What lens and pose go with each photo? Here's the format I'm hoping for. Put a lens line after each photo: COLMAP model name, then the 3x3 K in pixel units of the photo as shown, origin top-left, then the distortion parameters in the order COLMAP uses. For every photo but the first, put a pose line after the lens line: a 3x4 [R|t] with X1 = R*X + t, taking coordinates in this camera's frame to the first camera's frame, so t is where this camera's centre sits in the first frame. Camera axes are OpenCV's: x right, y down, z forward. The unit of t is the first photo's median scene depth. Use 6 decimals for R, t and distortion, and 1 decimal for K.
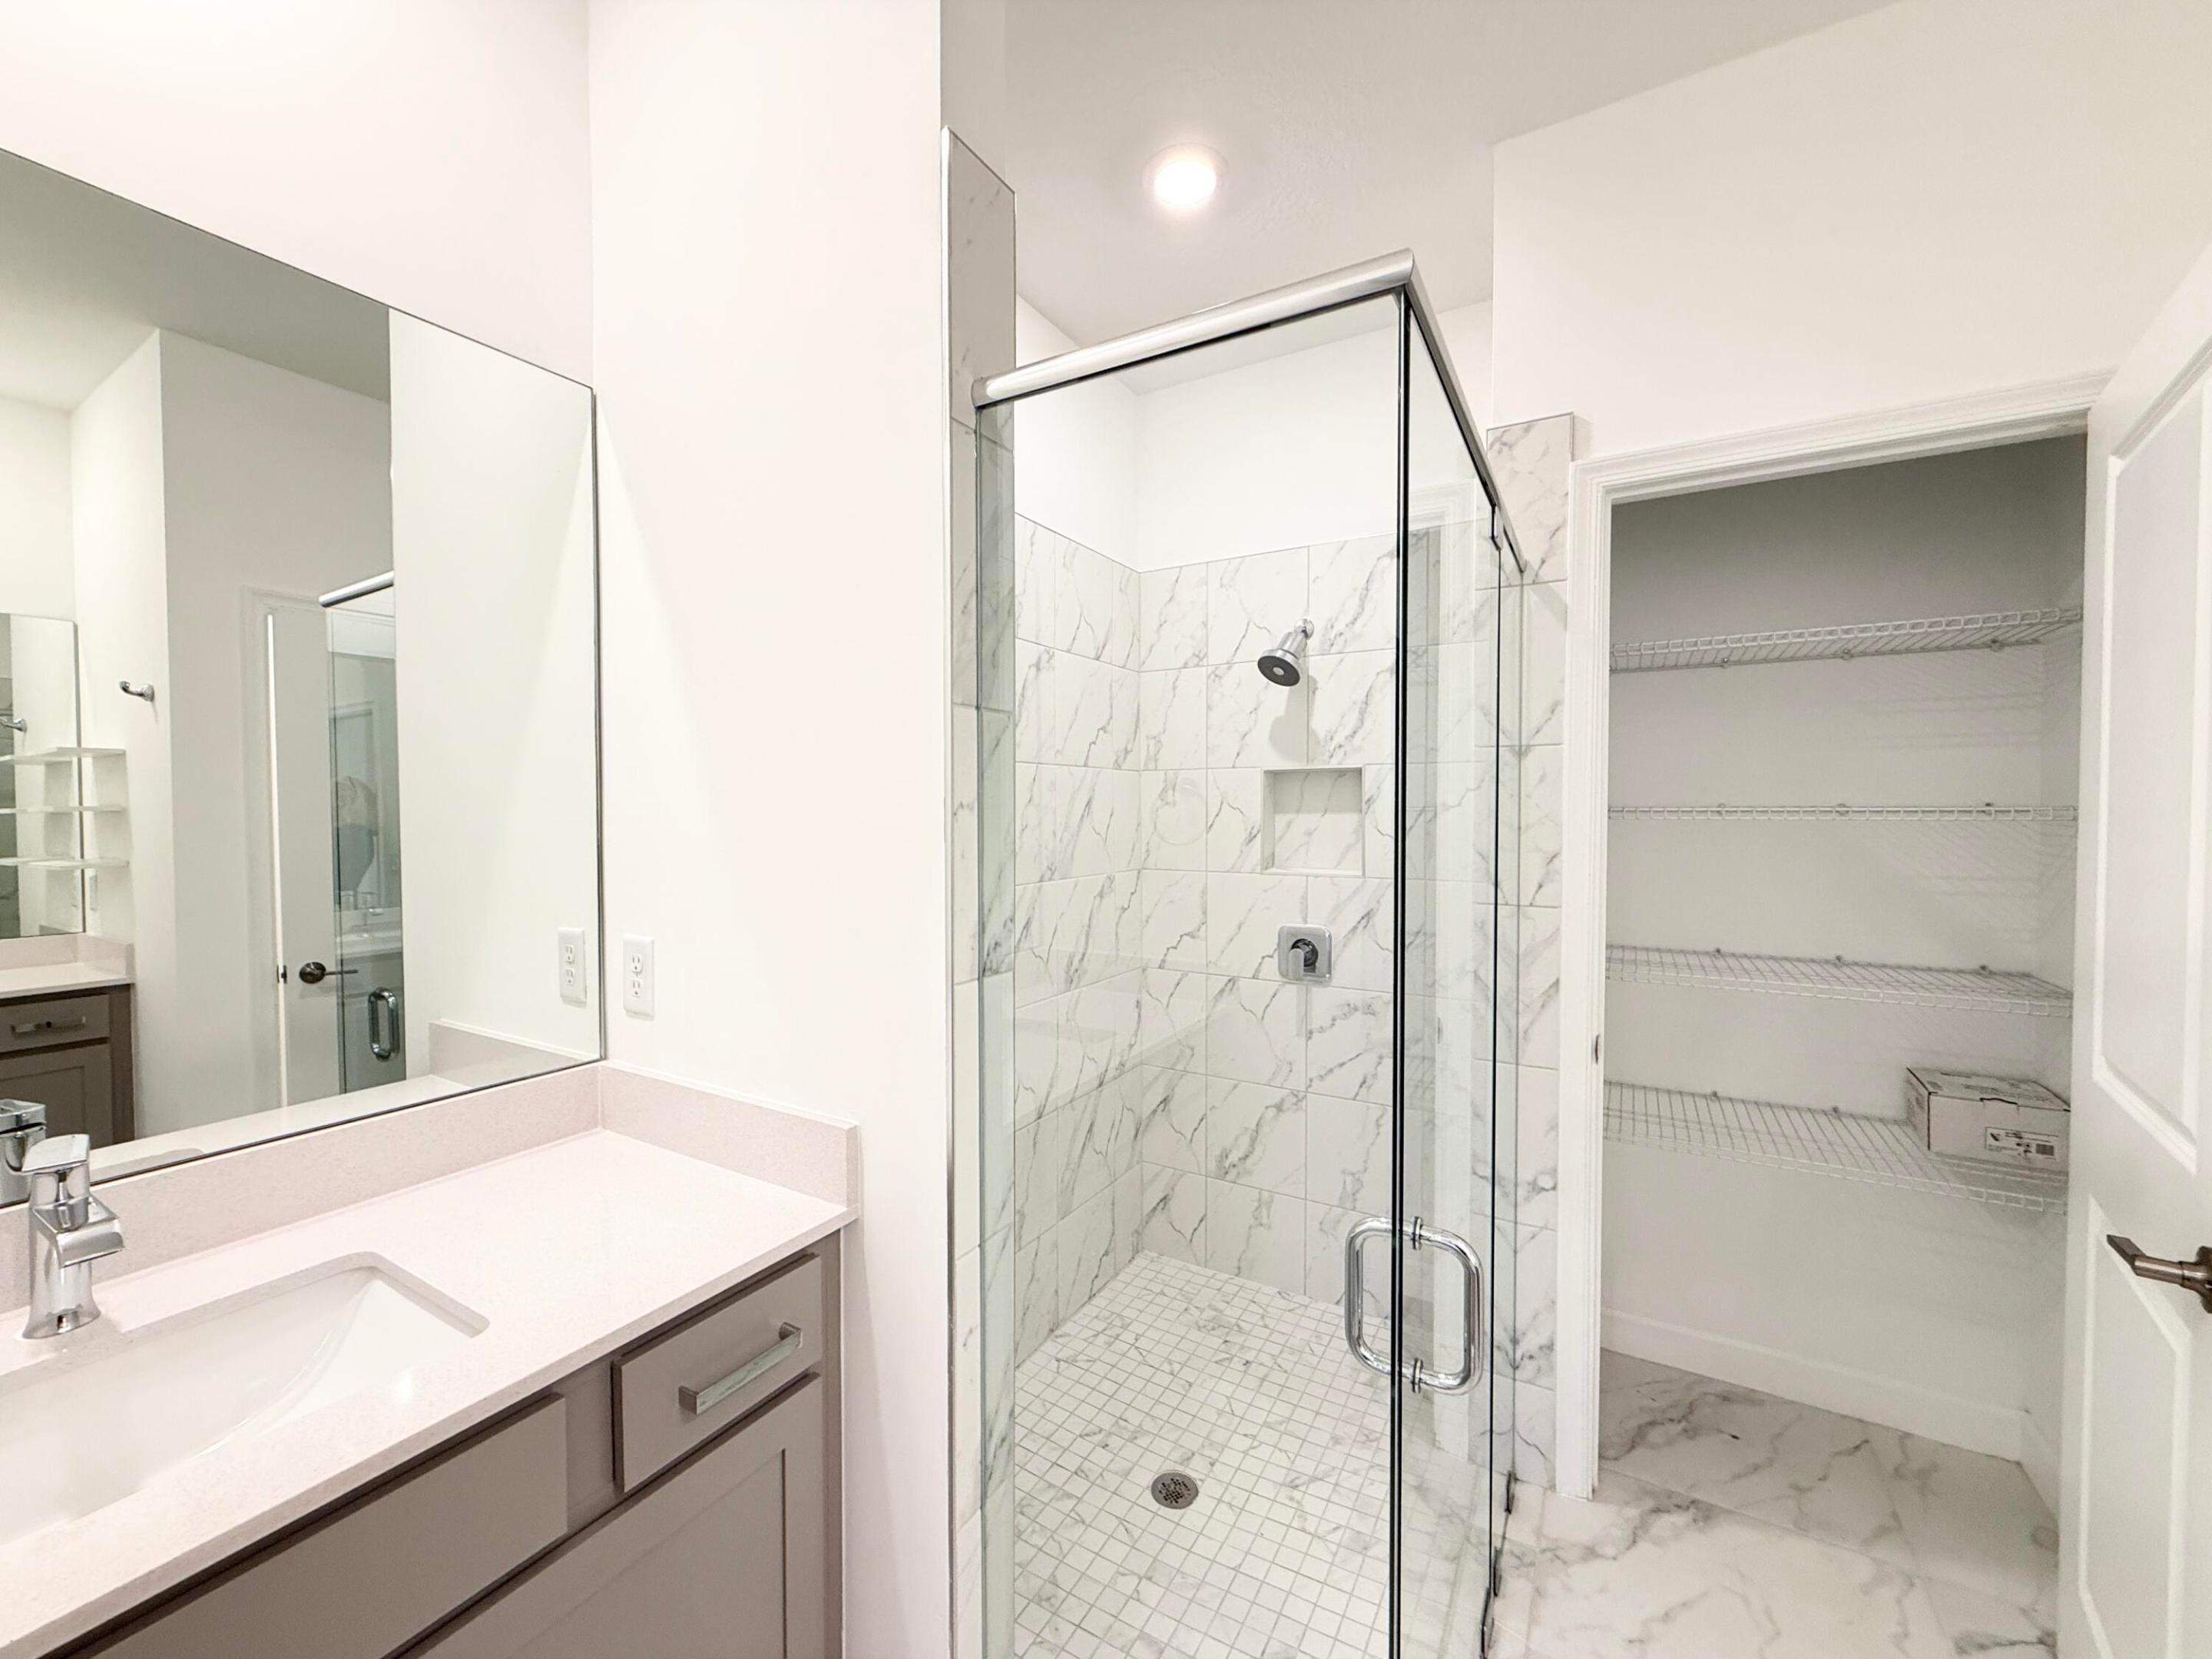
lens RADIAL K [[889.3, 0, 1093.5], [0, 889.3, 827.9], [0, 0, 1]] dist [-0.001580, 0.000456]
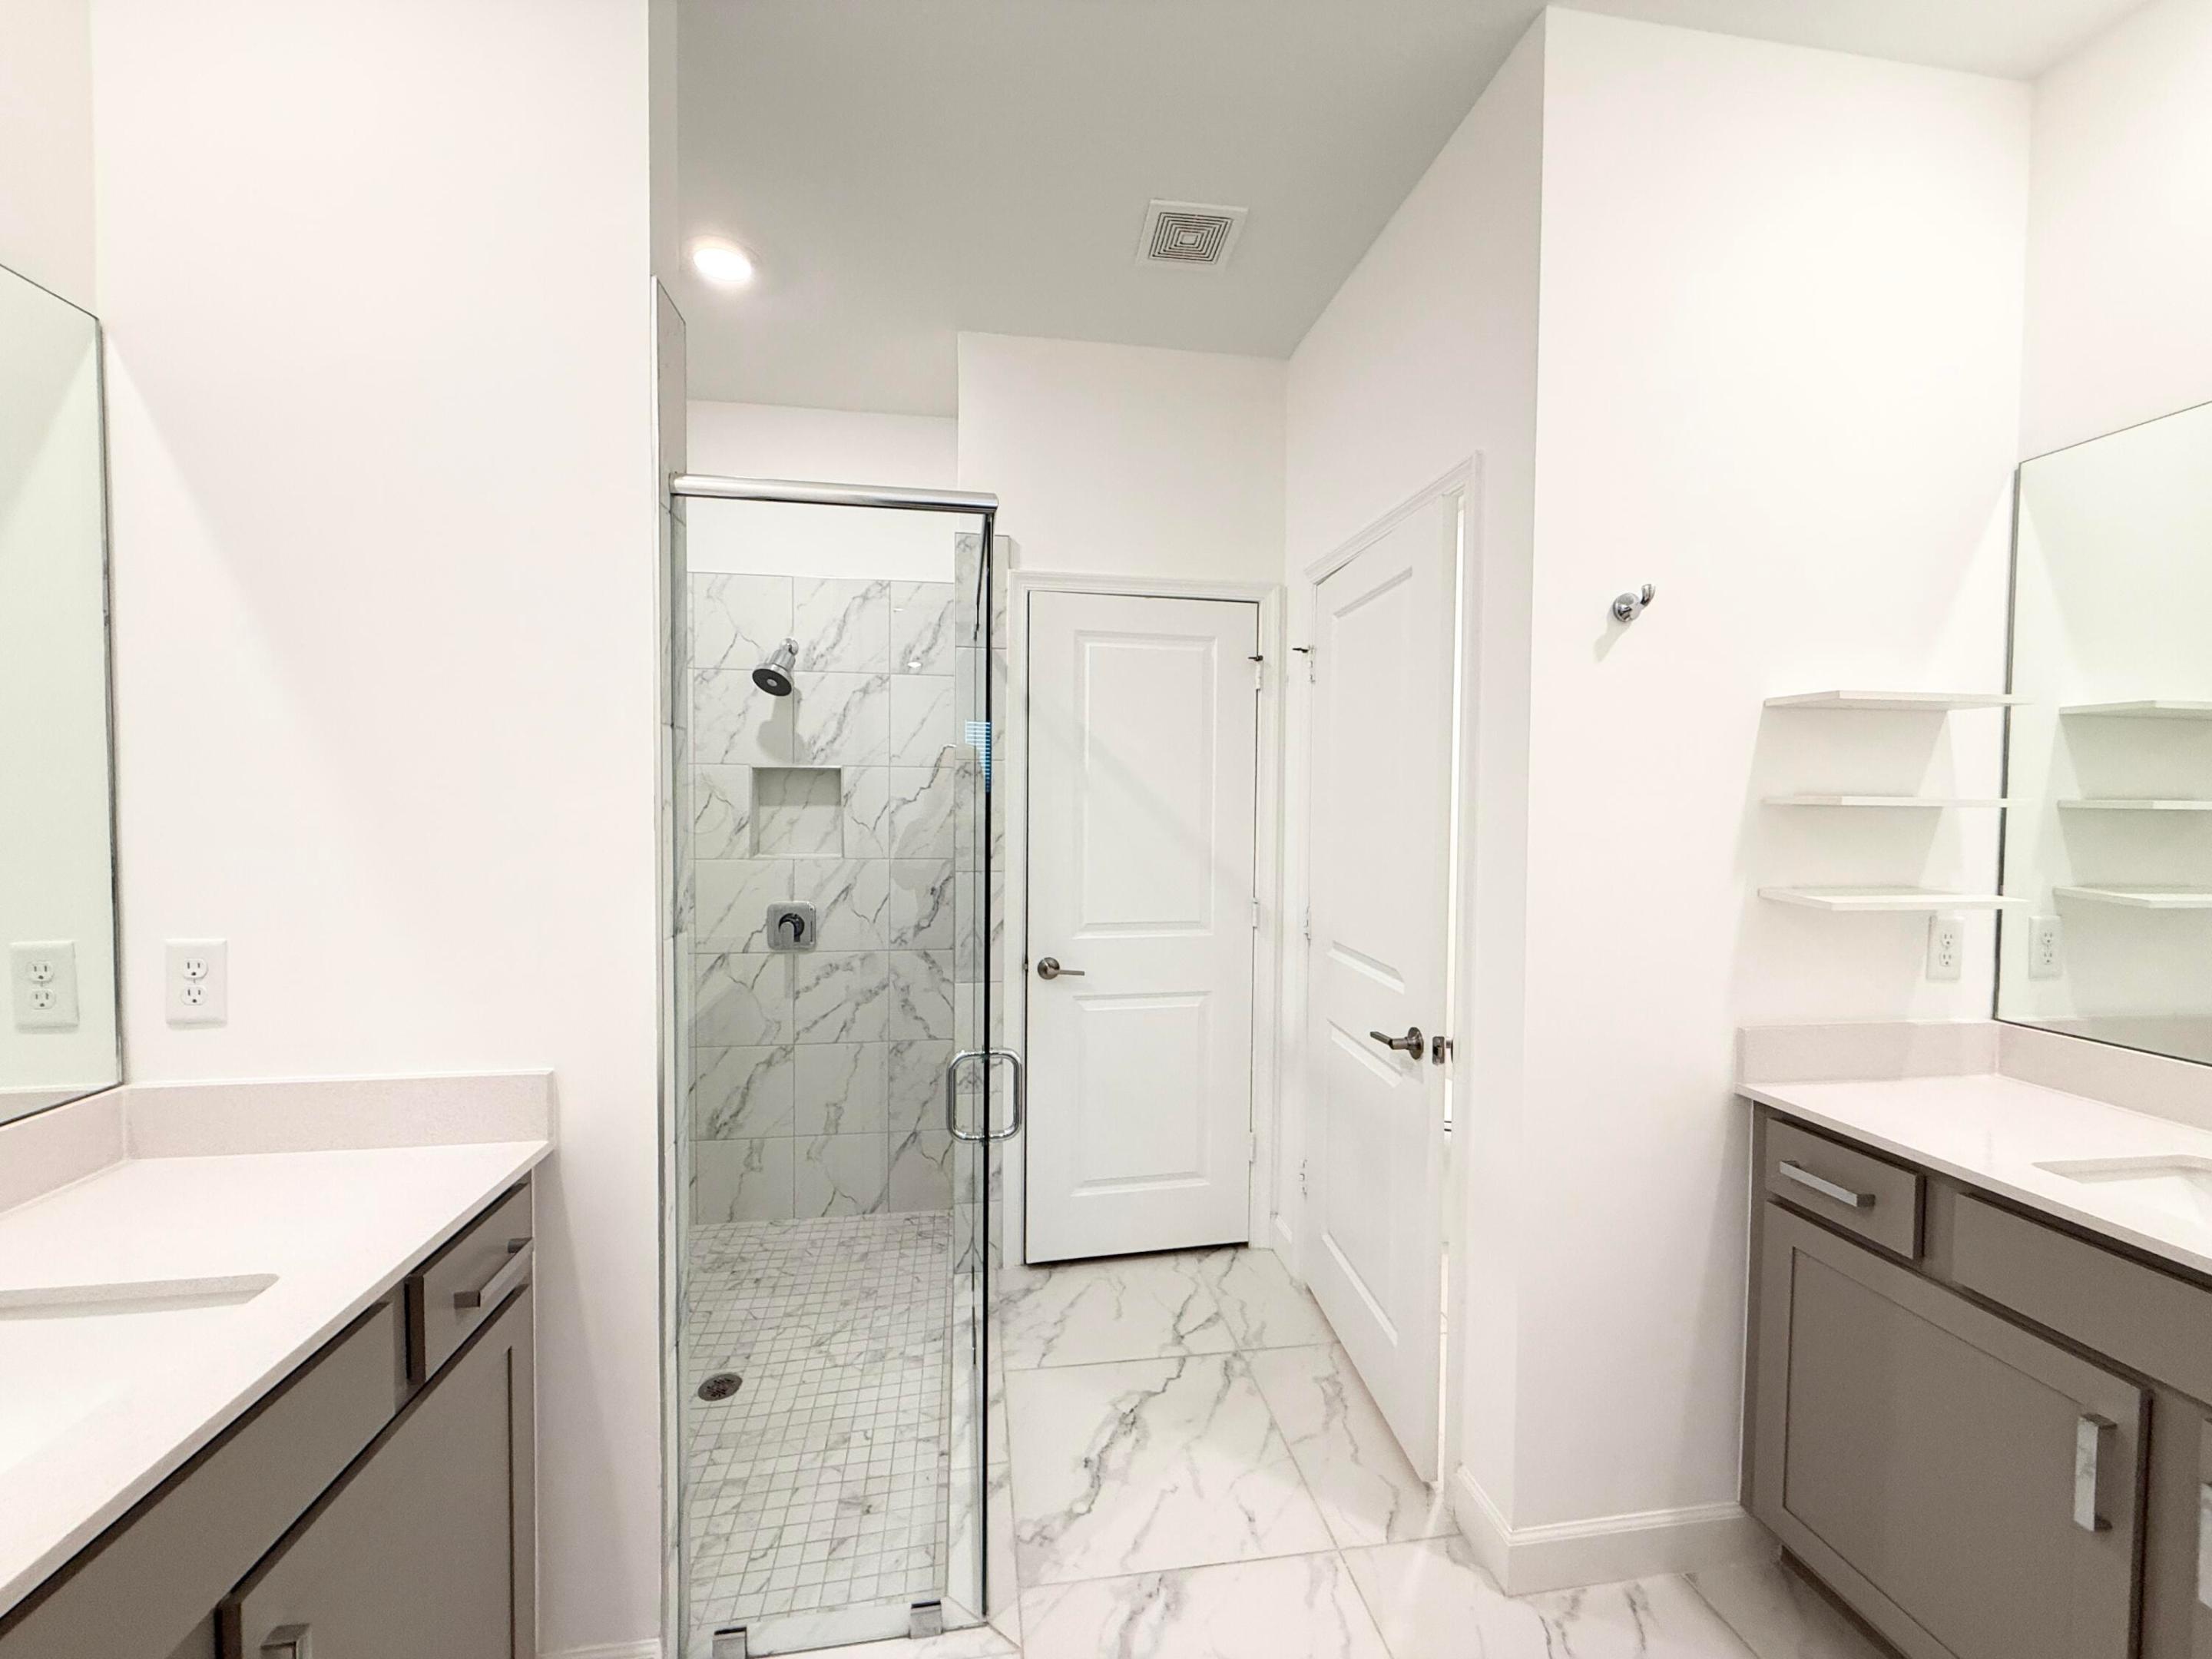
lens RADIAL K [[889.3, 0, 1109.3], [0, 889.3, 830.6], [0, 0, 1]] dist [-0.001580, 0.000456]
pose [[0.766766, -0.014137, 0.641771, -0.197605], [0.004895, 0.999857, 0.016177, -0.000757], [-0.641908, -0.009262, 0.766726, -0.166606]]
